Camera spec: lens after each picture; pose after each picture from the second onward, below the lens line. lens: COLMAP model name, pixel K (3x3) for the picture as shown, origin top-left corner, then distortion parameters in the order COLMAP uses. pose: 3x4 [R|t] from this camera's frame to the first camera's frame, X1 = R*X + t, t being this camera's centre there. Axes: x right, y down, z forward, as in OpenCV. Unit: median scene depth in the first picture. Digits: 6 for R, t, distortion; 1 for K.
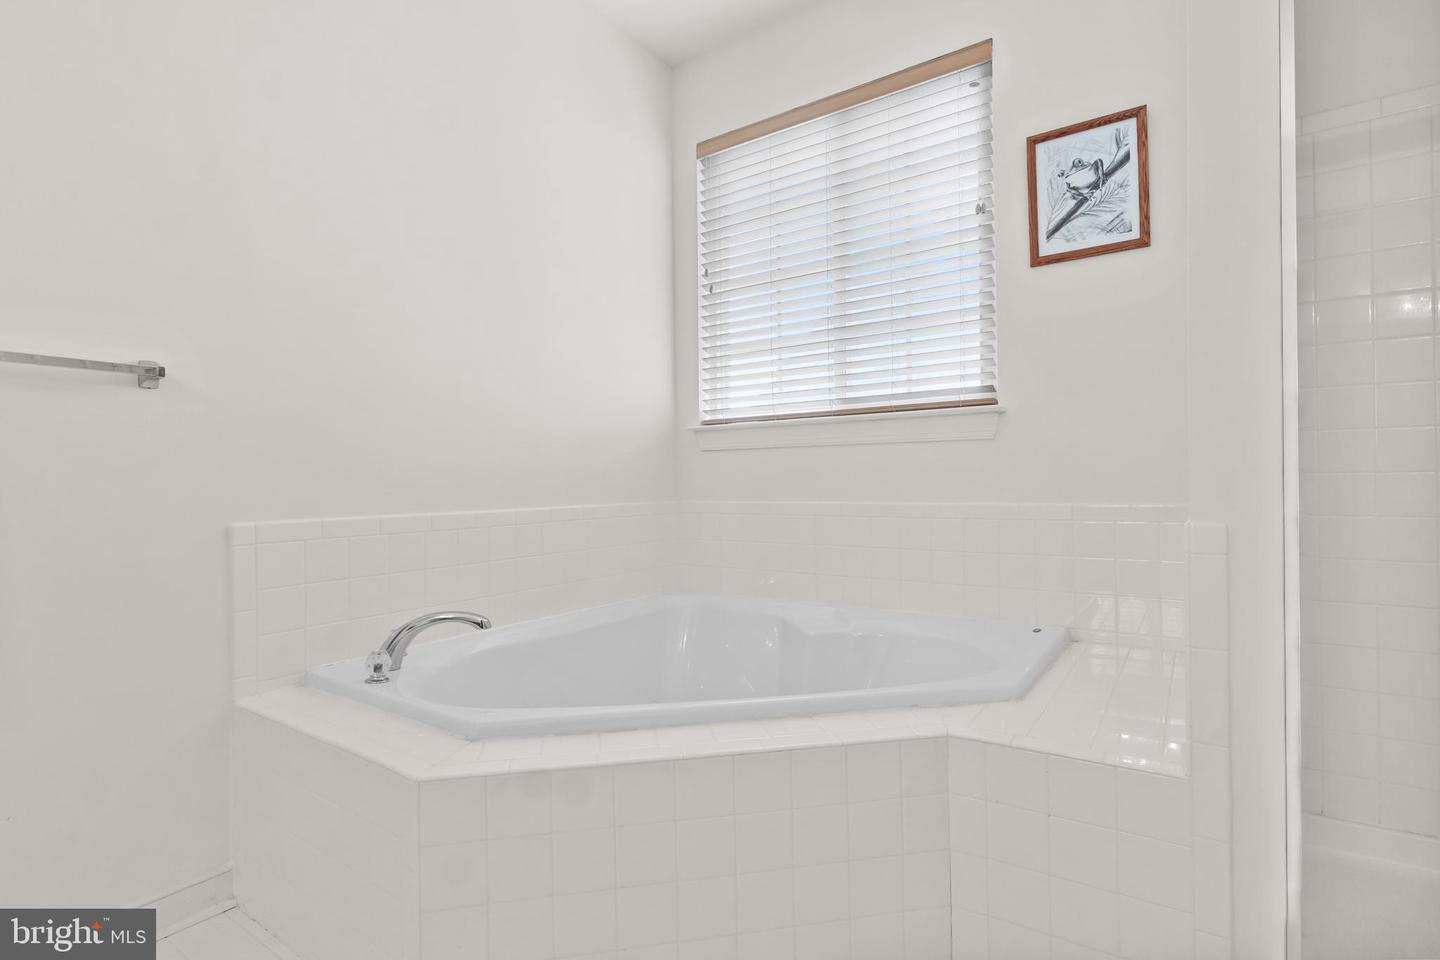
lens RADIAL K [[699.1, 0, 718.8], [0, 699.1, 477.7], [0, 0, 1]] dist [-0.004775, -0.001253]
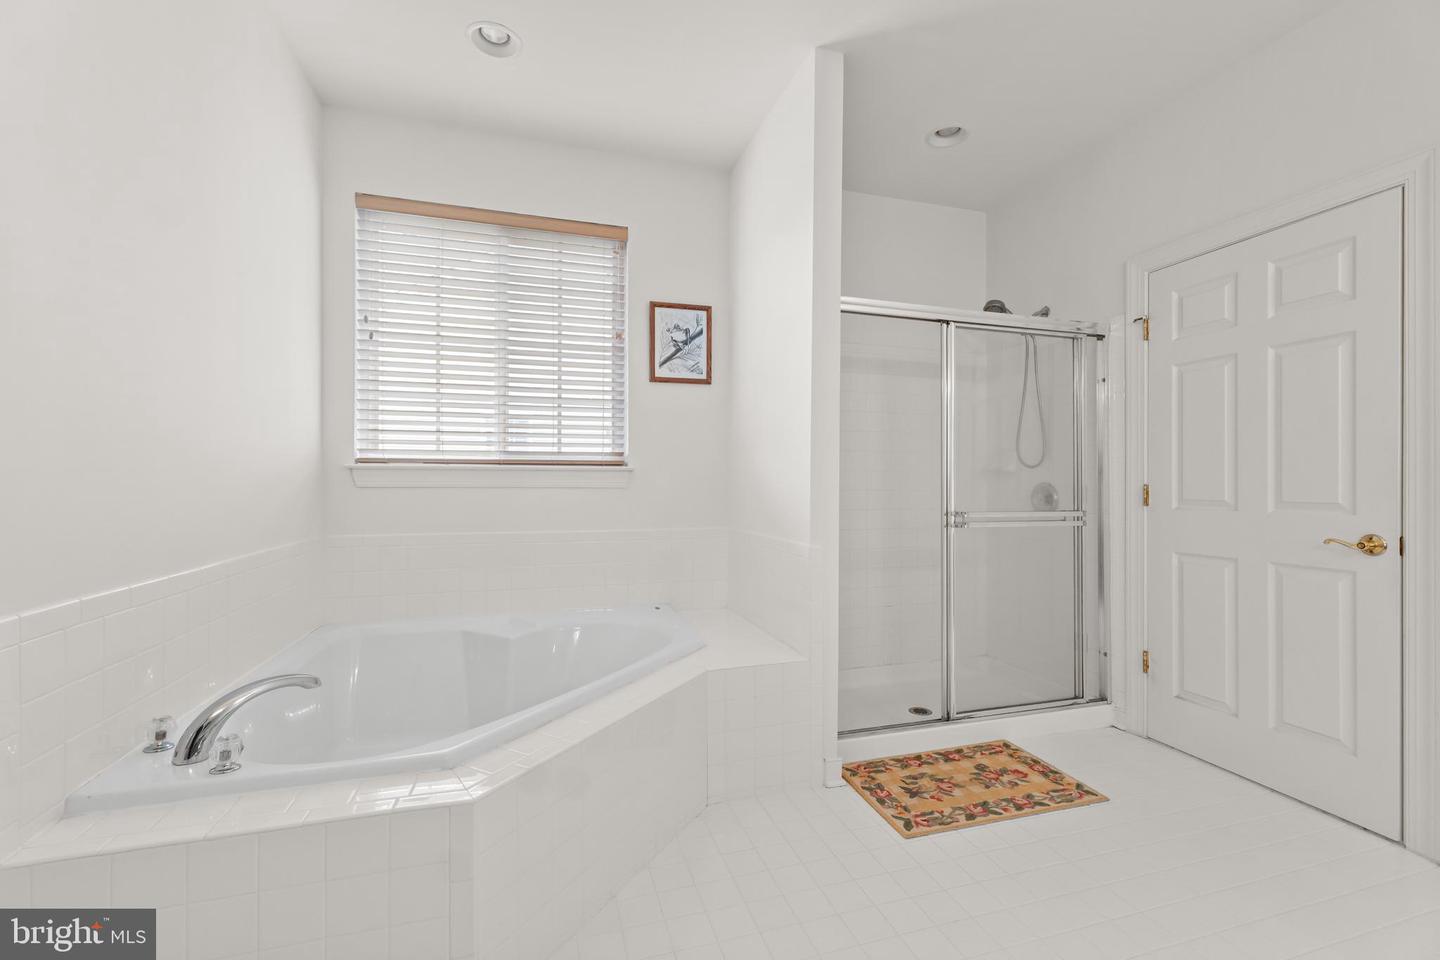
lens RADIAL K [[614.4, 0, 719.8], [0, 614.4, 480.2], [0, 0, 1]] dist [0.001730, 0.000401]
pose [[0.611727, 0.016857, 0.790890, -0.542551], [-0.012502, 0.999854, -0.011641, -0.059148], [-0.790970, -0.002766, 0.611848, 0.008986]]
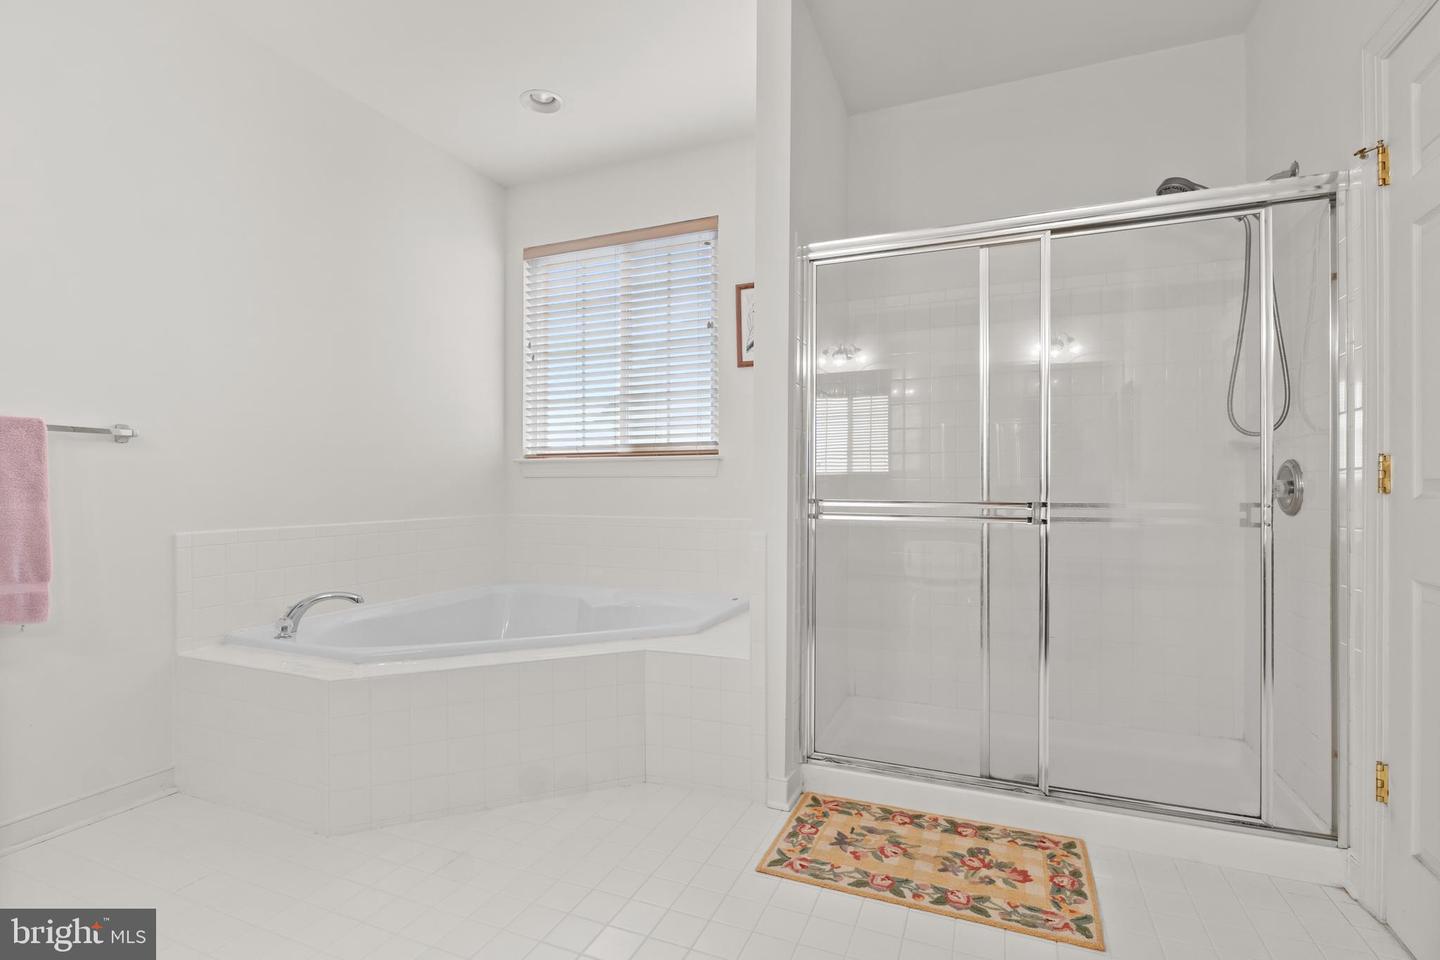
lens RADIAL K [[683.9, 0, 721.5], [0, 683.9, 486.5], [0, 0, 1]] dist [-0.009765, -0.000124]
pose [[0.977644, 0.011806, 0.209935, 0.089941], [-0.012032, 0.999928, -0.000201, -0.033267], [-0.209923, -0.002329, 0.977715, -0.467584]]
